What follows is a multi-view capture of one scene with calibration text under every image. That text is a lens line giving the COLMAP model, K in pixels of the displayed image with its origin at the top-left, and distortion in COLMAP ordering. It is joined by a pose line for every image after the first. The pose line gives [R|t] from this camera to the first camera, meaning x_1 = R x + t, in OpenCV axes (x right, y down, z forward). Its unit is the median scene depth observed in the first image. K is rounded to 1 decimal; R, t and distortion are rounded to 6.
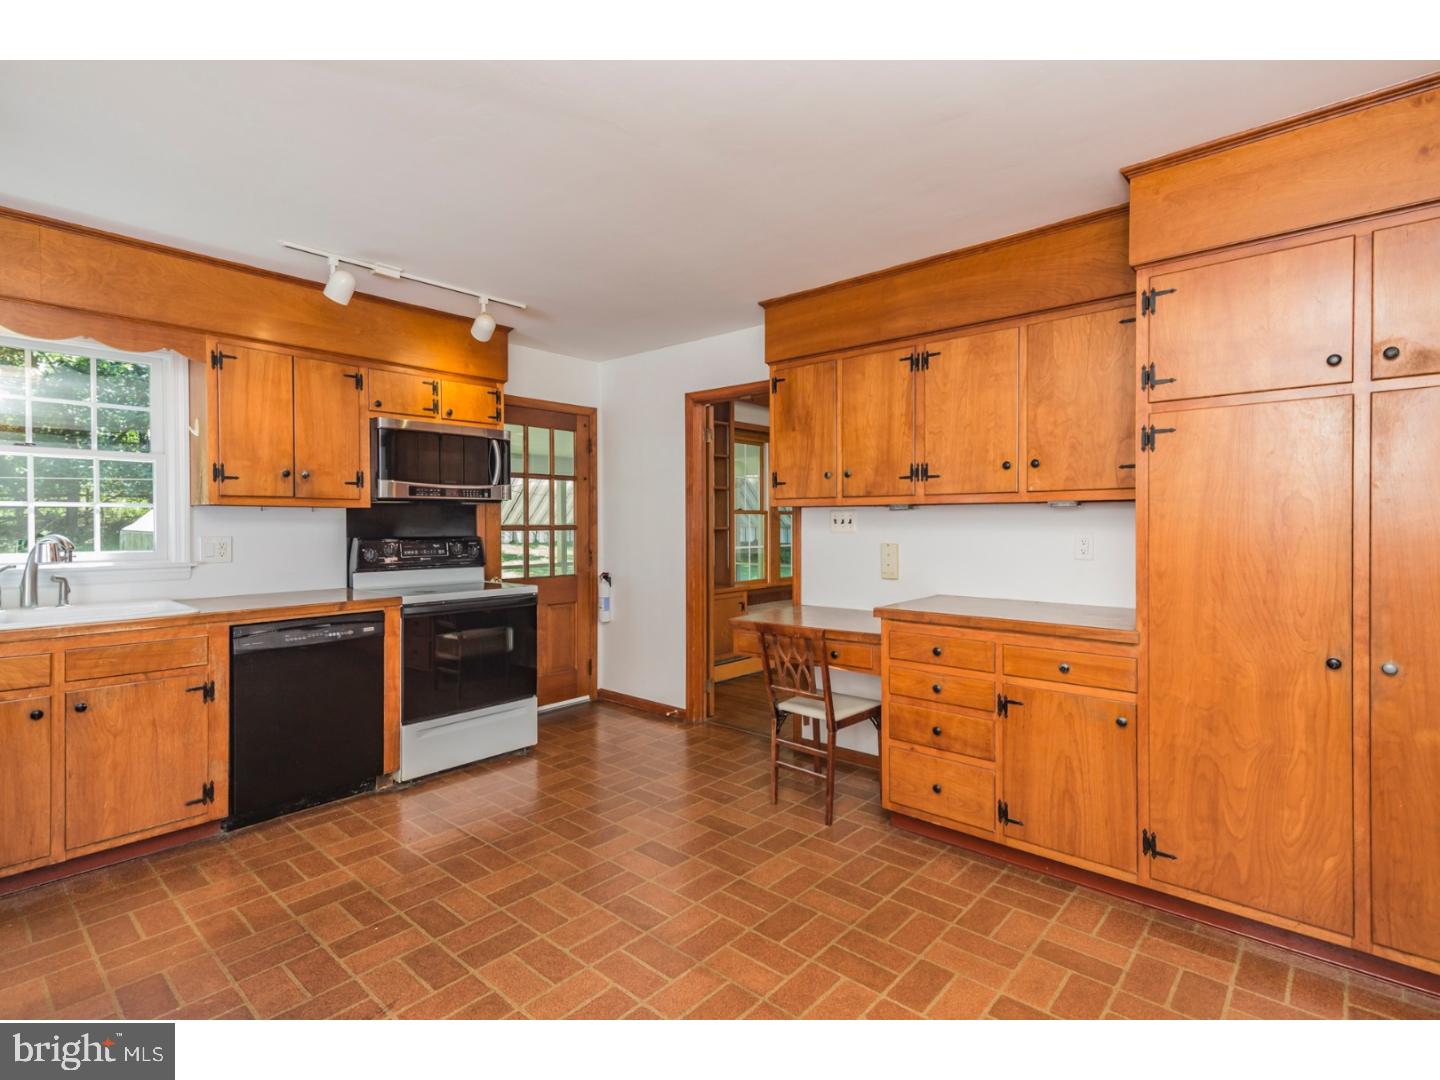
lens RADIAL K [[685.8, 0, 712.4], [0, 685.8, 505.4], [0, 0, 1]] dist [0.014635, -0.000821]
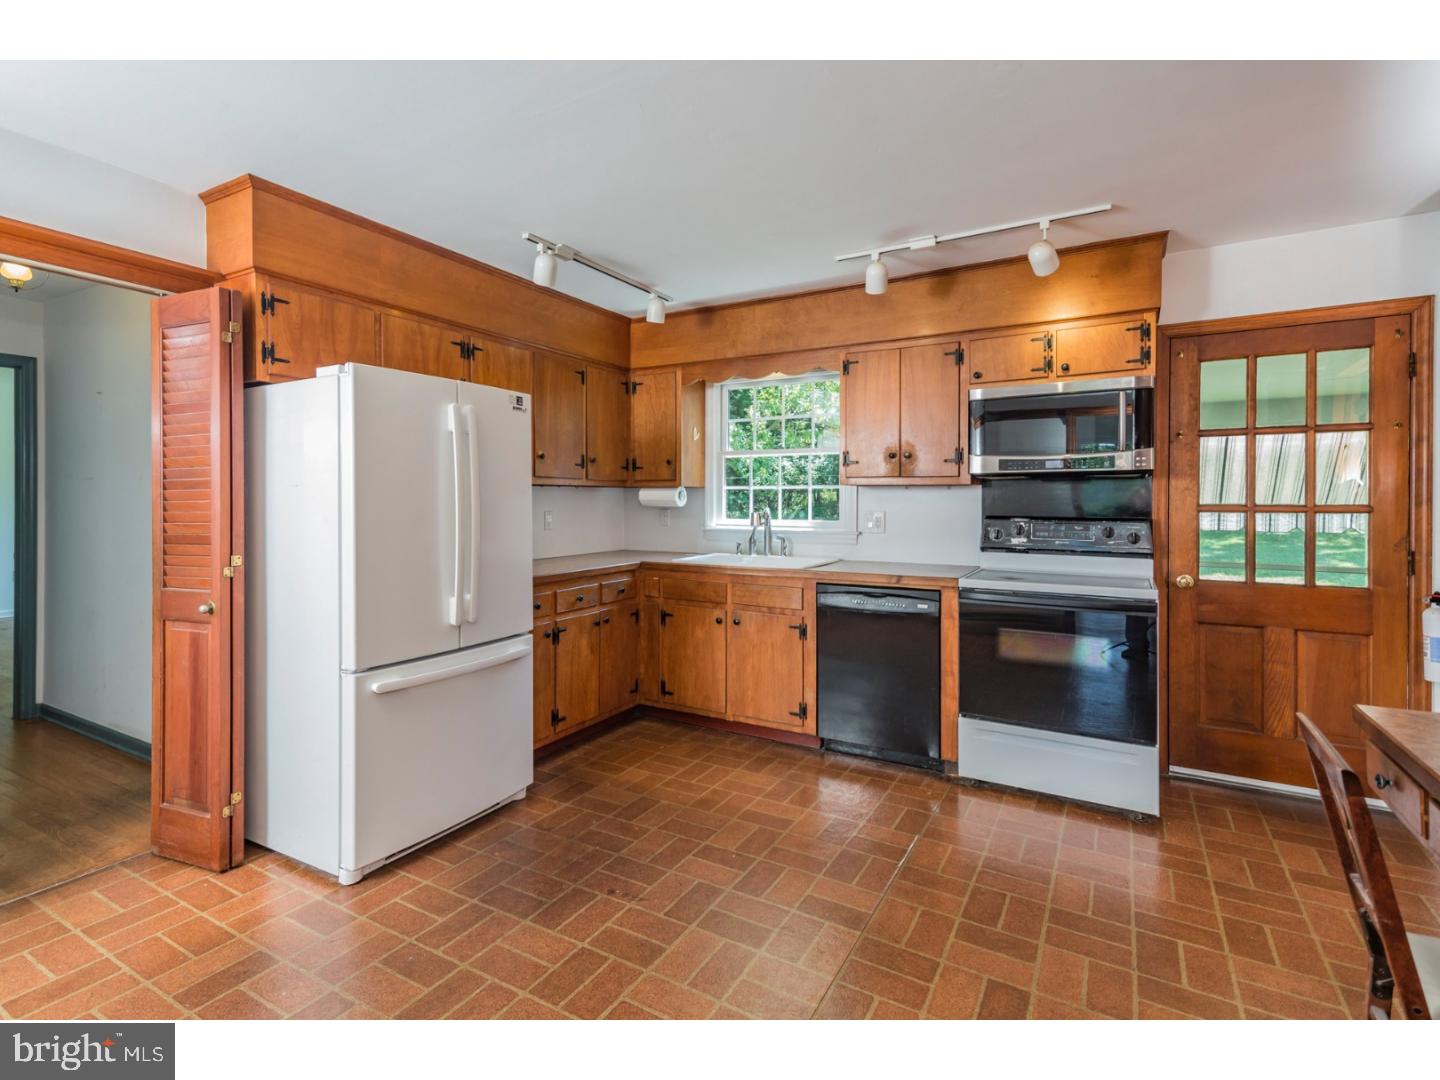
lens RADIAL K [[697.5, 0, 717.8], [0, 697.5, 484.0], [0, 0, 1]] dist [0.016412, -0.000999]
pose [[0.202762, -0.023490, -0.978946, 0.407884], [0.020932, 0.999588, -0.019650, 0.015320], [0.979004, -0.016507, 0.203170, 0.472786]]
